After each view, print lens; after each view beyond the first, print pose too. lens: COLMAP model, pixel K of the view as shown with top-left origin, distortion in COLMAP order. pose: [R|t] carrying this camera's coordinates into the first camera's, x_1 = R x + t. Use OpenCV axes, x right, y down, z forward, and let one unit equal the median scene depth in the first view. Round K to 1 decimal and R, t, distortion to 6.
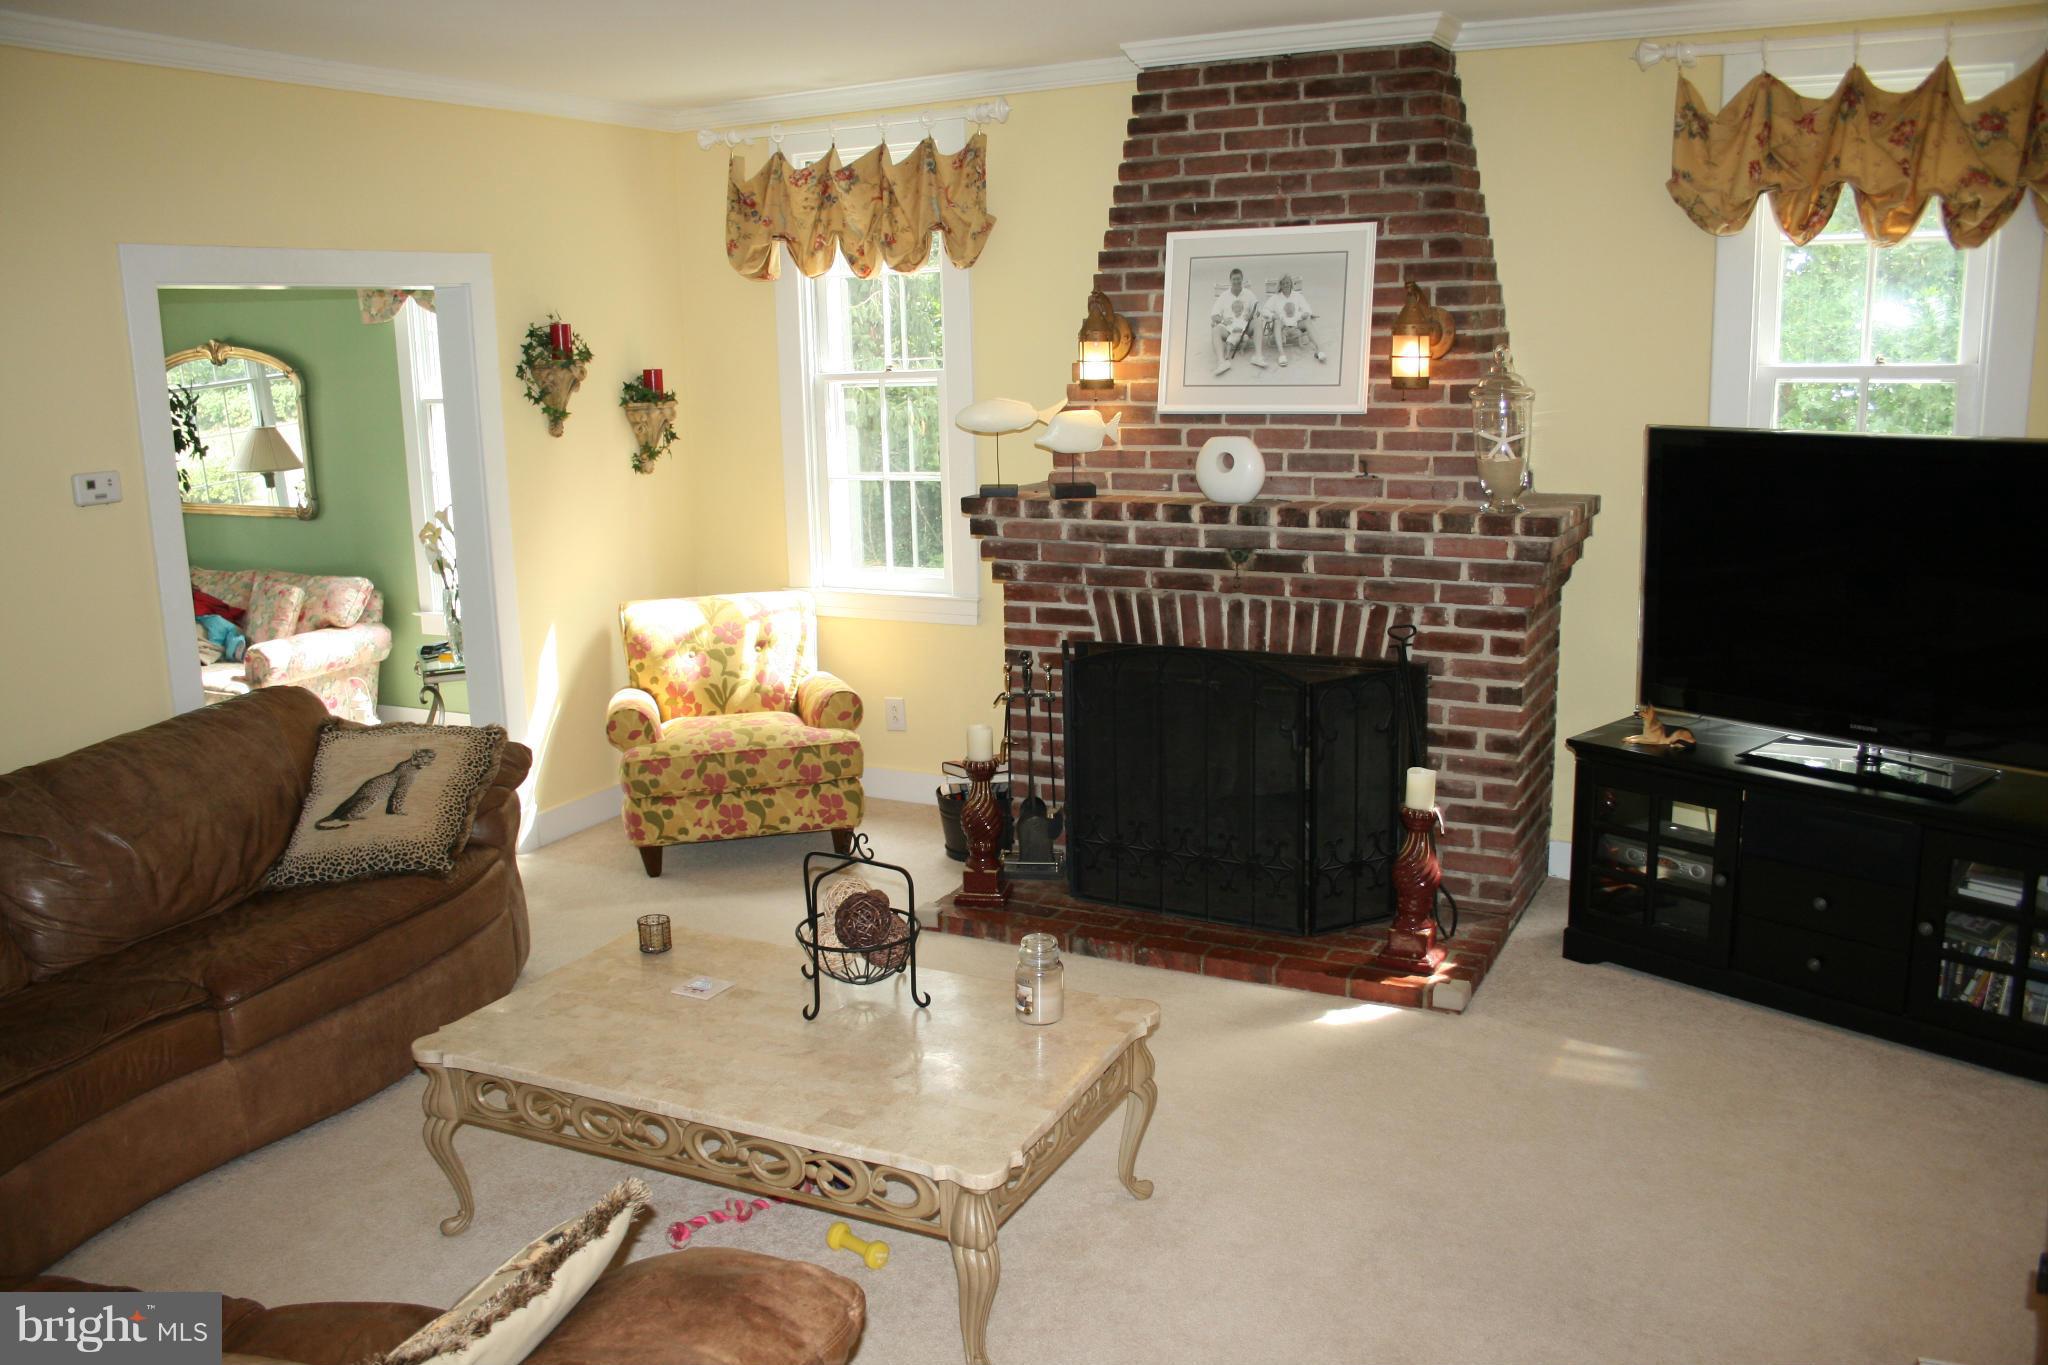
lens RADIAL K [[1690.3, 0, 1006.0], [0, 1690.3, 722.9], [0, 0, 1]] dist [-0.158589, 0.141029]
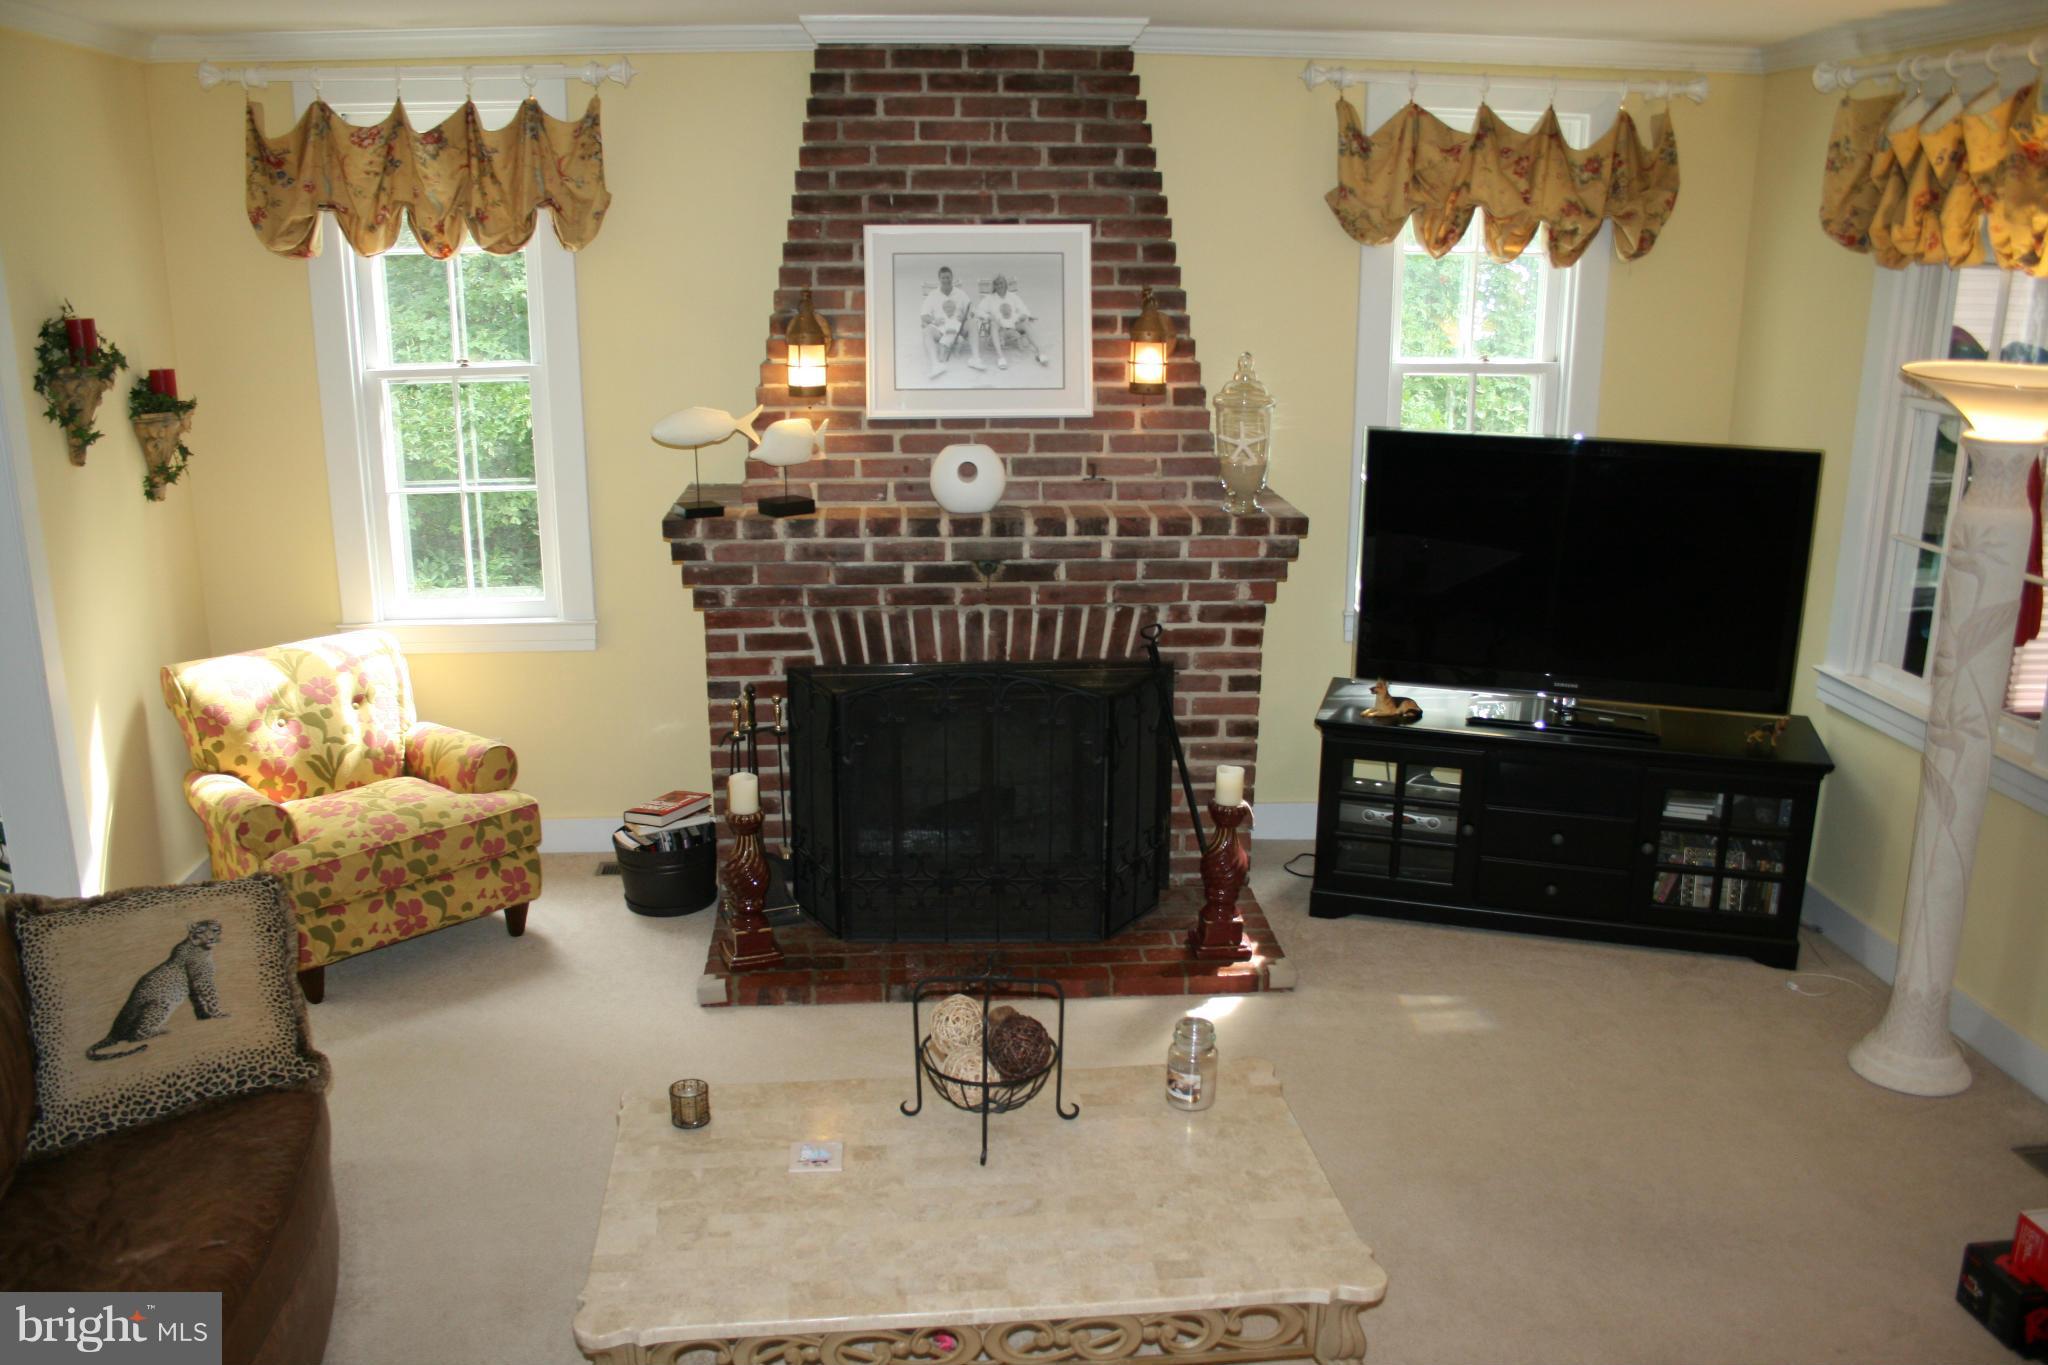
lens RADIAL K [[1690.3, 0, 1006.0], [0, 1690.3, 722.9], [0, 0, 1]] dist [-0.158589, 0.141029]
pose [[0.848966, -0.123053, 0.513920, -0.362349], [0.094565, 0.992189, 0.081355, -0.087669], [-0.519917, -0.020469, 0.853971, 0.156287]]
